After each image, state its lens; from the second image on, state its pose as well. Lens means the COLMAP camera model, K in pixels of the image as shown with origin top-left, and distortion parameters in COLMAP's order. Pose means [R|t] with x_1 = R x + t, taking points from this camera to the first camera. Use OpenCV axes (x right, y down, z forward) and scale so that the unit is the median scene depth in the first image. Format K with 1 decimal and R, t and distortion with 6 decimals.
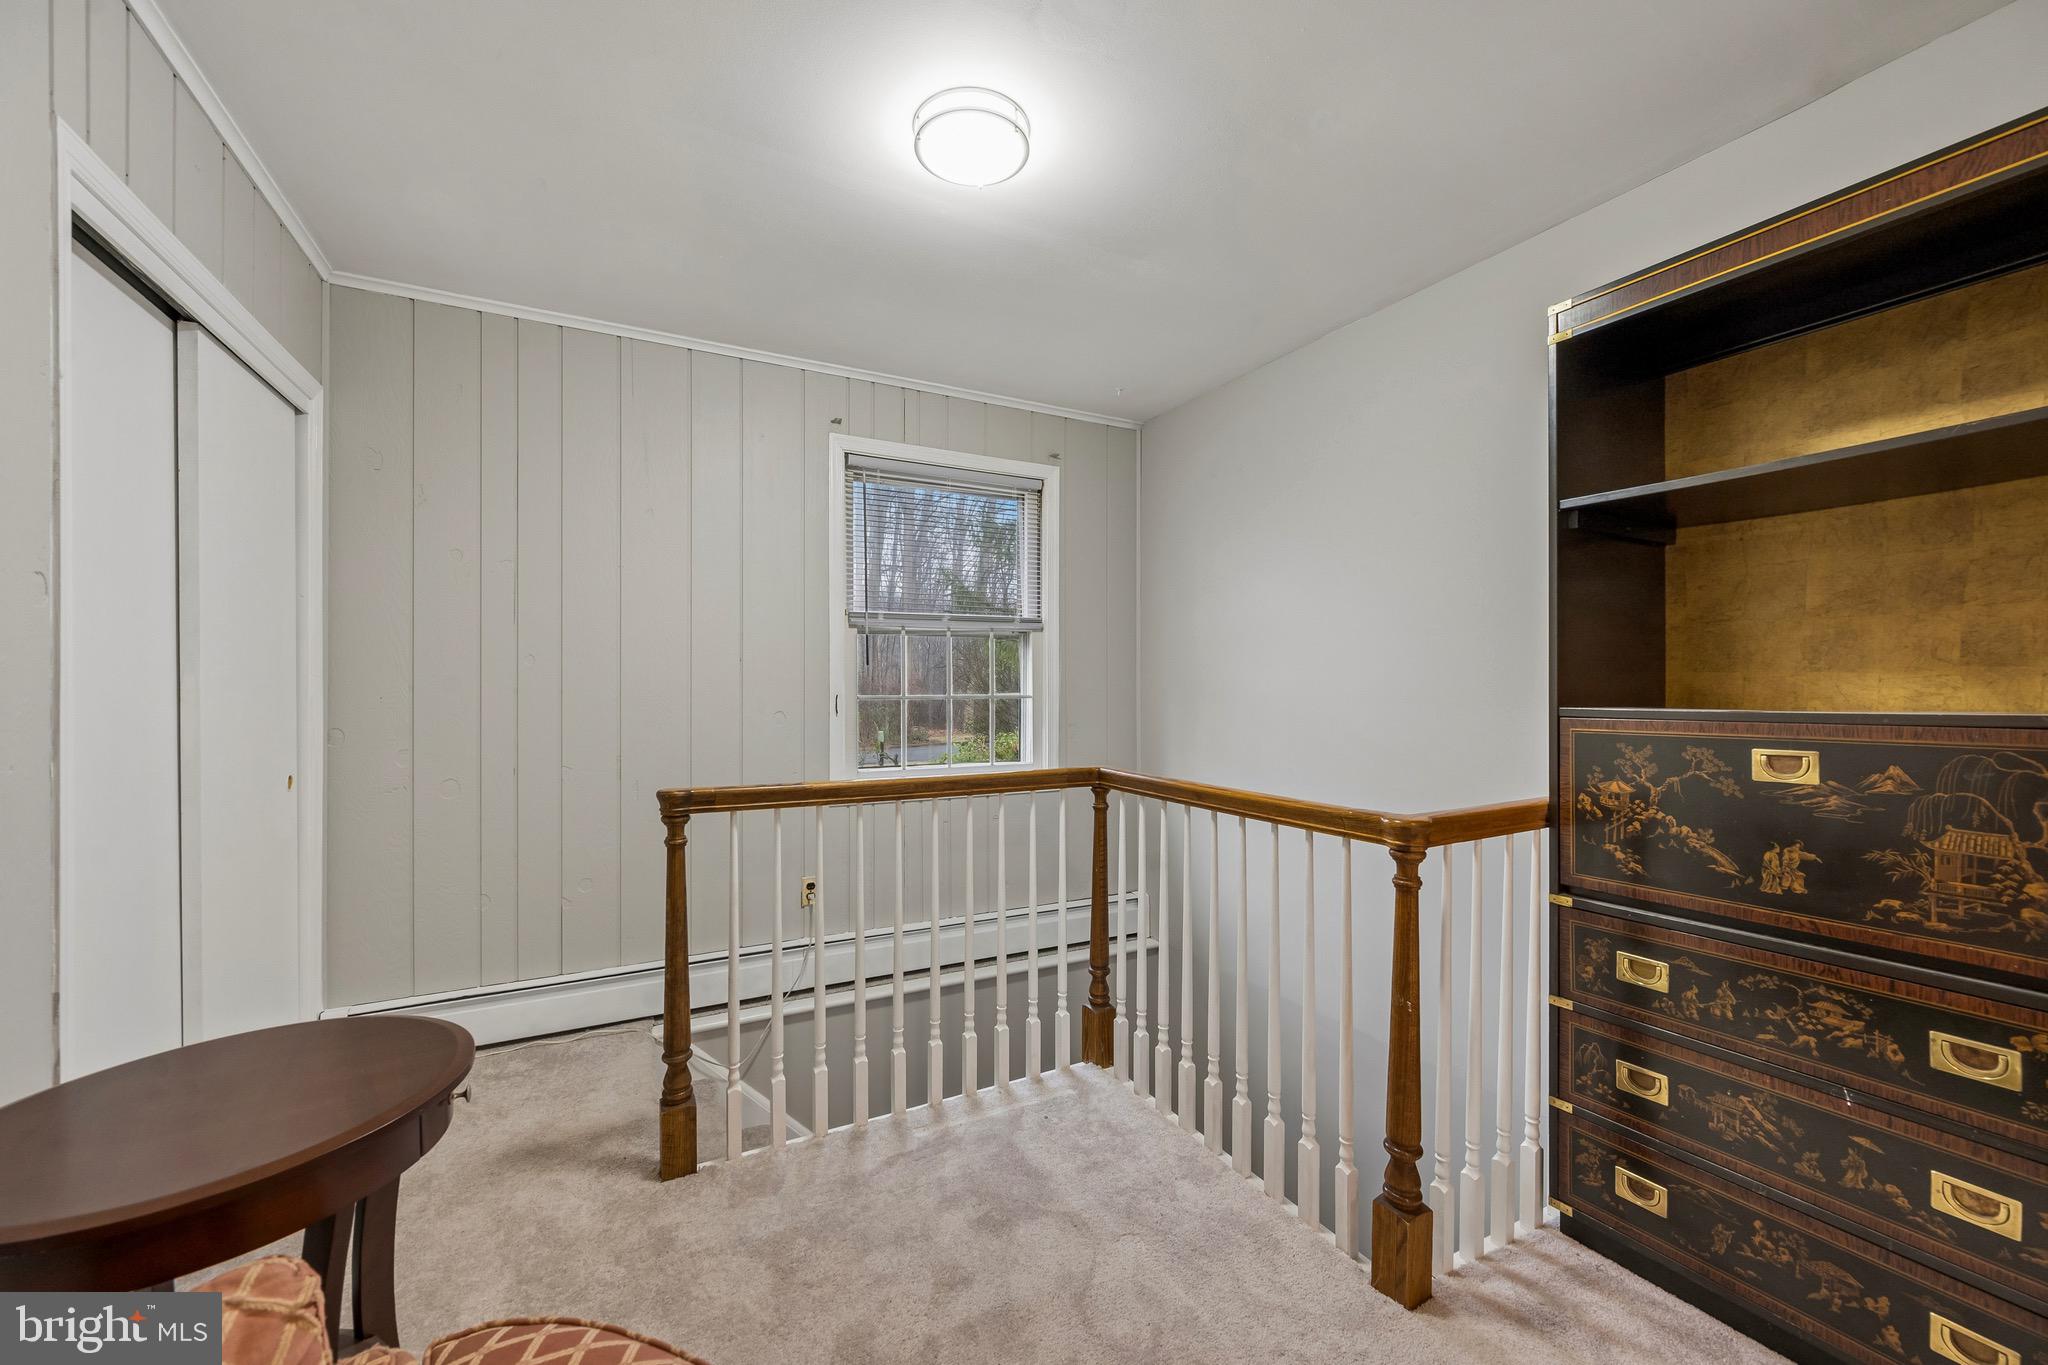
lens RADIAL K [[839.3, 0, 1028.4], [0, 839.3, 688.6], [0, 0, 1]] dist [0.015359, -0.000114]
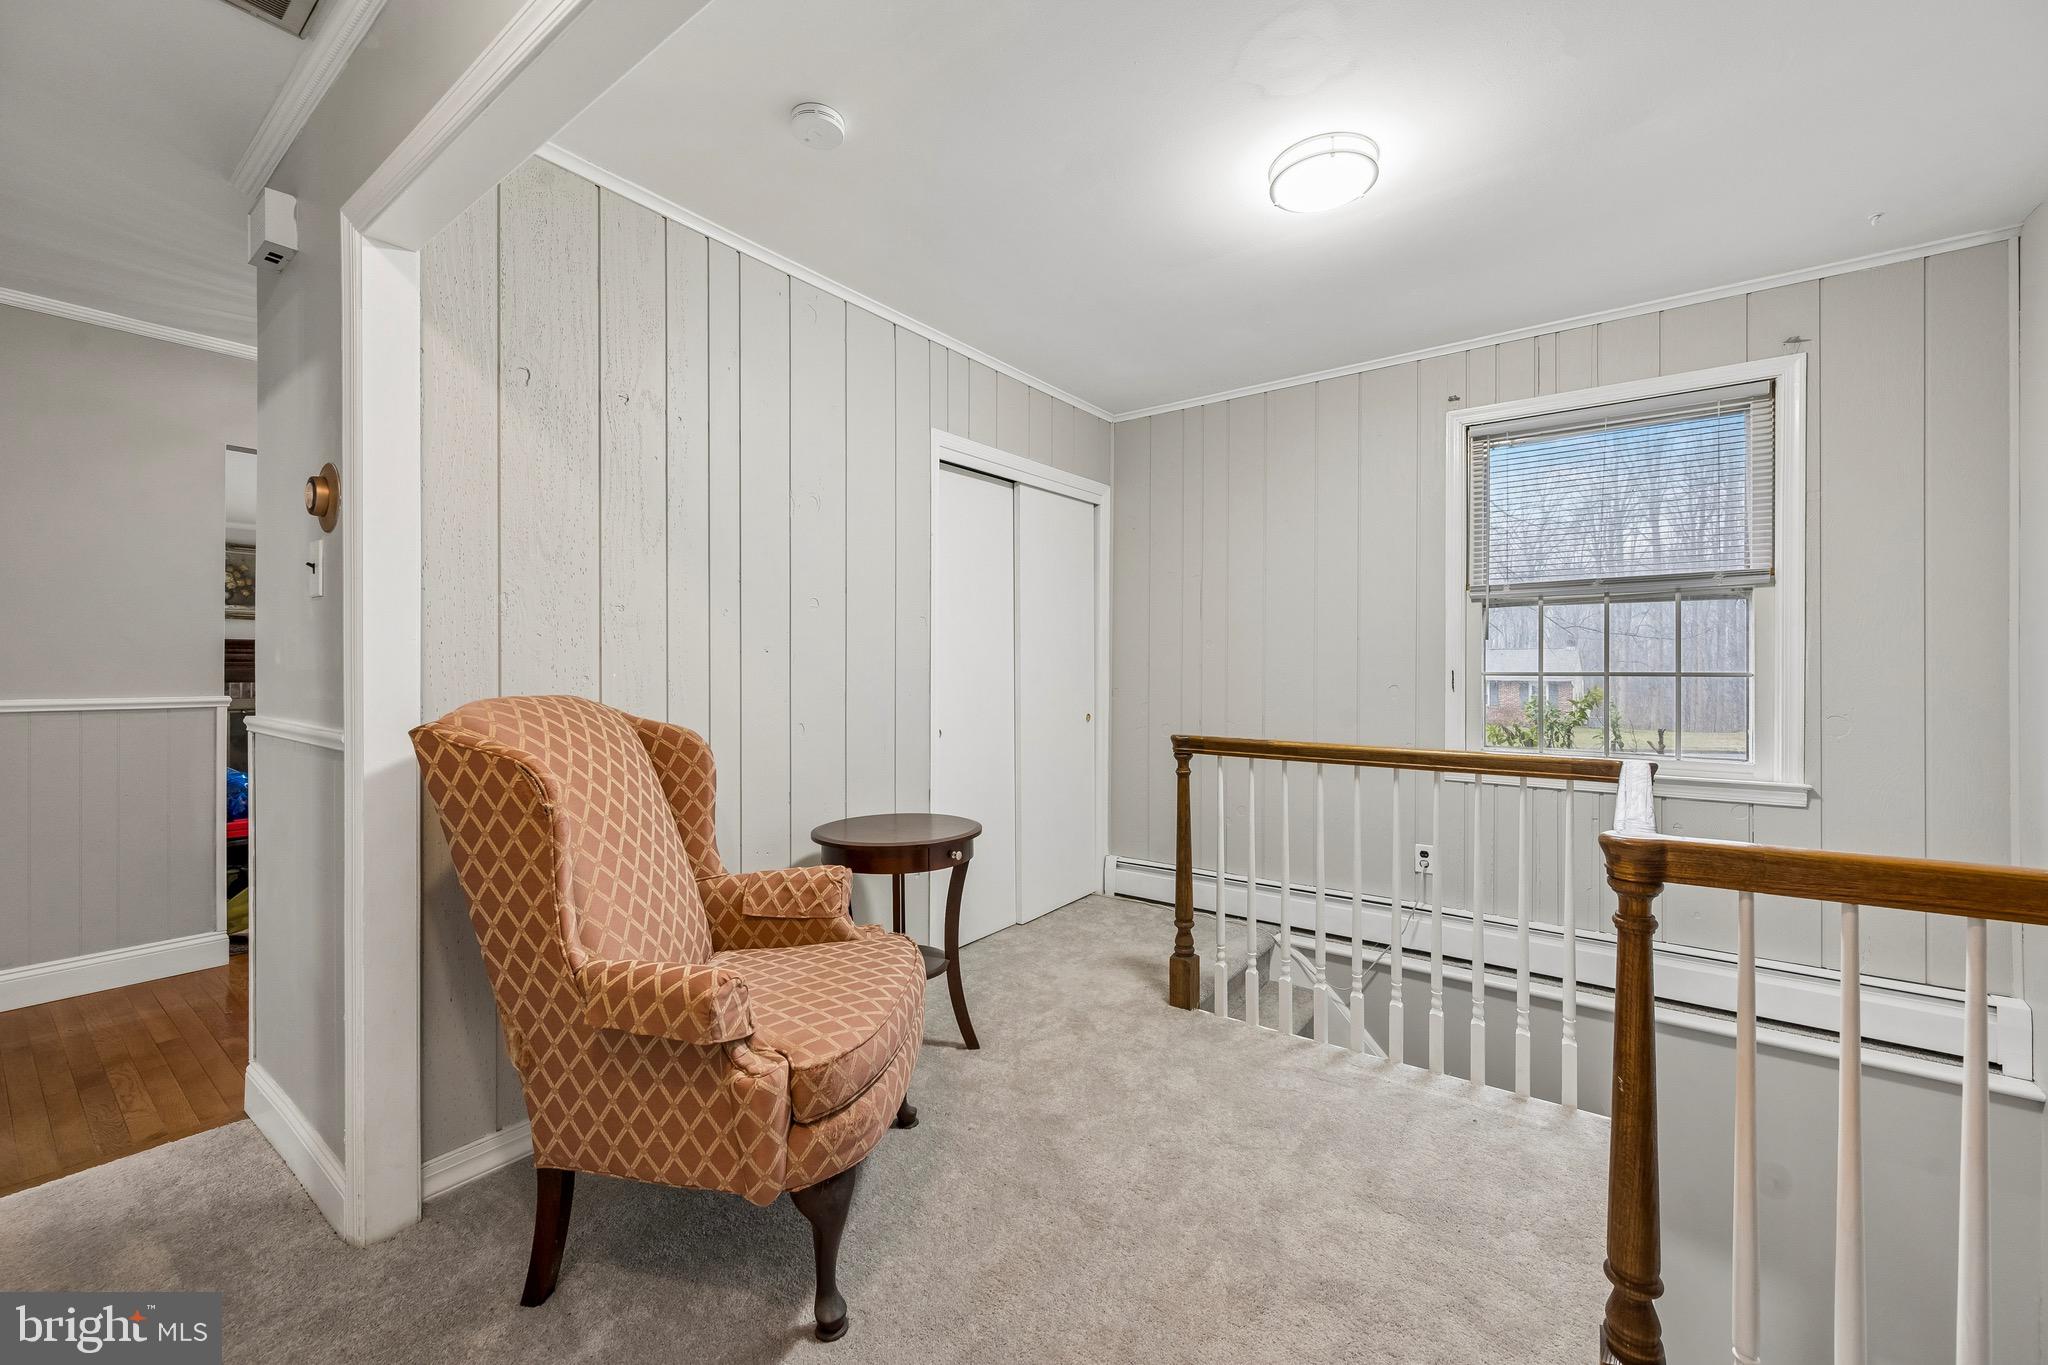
lens RADIAL K [[804.3, 0, 1031.6], [0, 804.3, 683.5], [0, 0, 1]] dist [0.000617, 0.000030]
pose [[0.433679, 0.016965, -0.900908, 0.621808], [-0.002305, 0.999840, 0.017719, 0.011106], [0.901065, -0.005608, 0.433649, 0.181688]]
